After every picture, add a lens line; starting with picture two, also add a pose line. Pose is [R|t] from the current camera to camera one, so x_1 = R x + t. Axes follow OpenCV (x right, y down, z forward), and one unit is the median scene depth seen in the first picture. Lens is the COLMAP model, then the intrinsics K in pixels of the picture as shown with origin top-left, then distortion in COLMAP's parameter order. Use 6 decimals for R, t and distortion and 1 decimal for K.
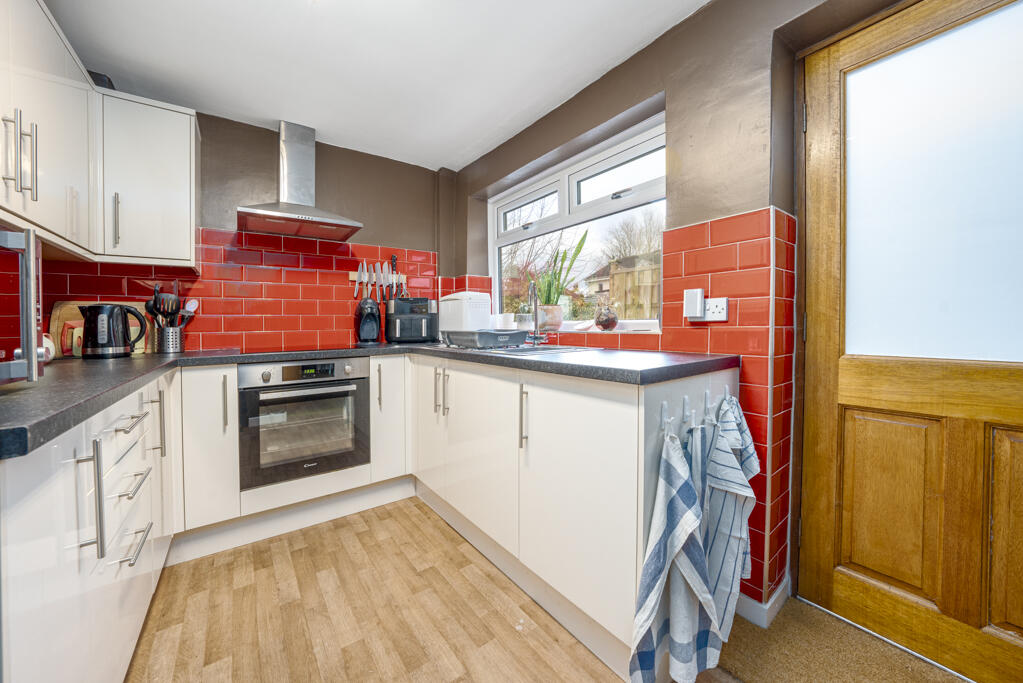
lens RADIAL K [[373.1, 0, 511.1], [0, 373.1, 316.0], [0, 0, 1]] dist [-0.000788, -0.000026]
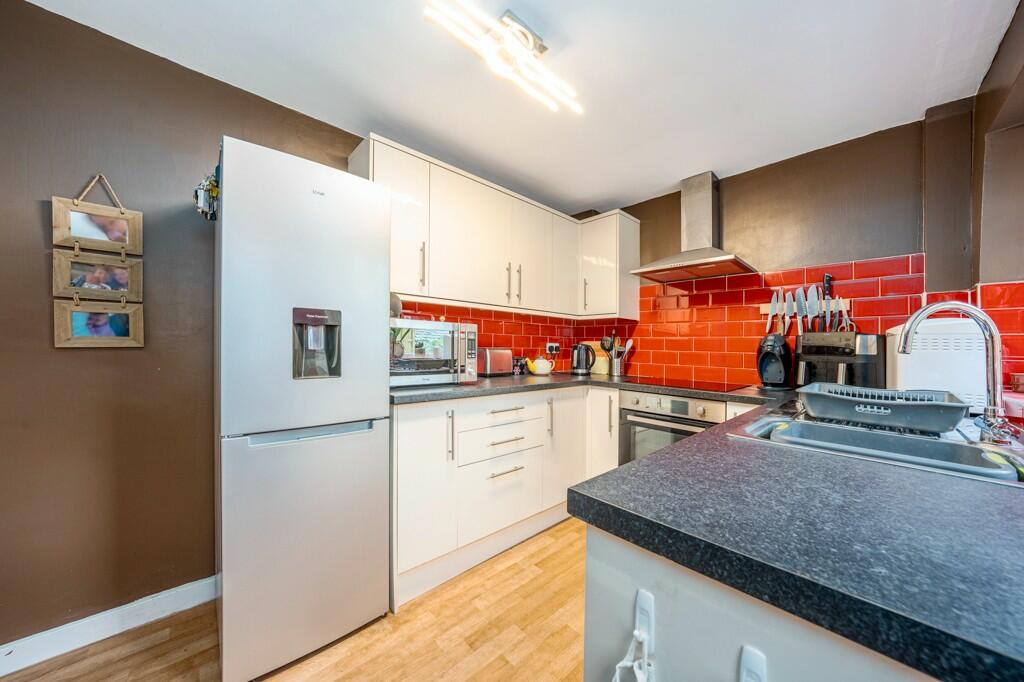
lens RADIAL K [[356.9, 0, 510.1], [0, 356.9, 334.5], [0, 0, 1]] dist [-0.000609, 0.000010]
pose [[0.113121, -0.012945, -0.993497, 0.443811], [-0.001897, 0.999910, -0.013245, -0.044357], [0.993579, 0.003383, 0.113086, 0.402947]]
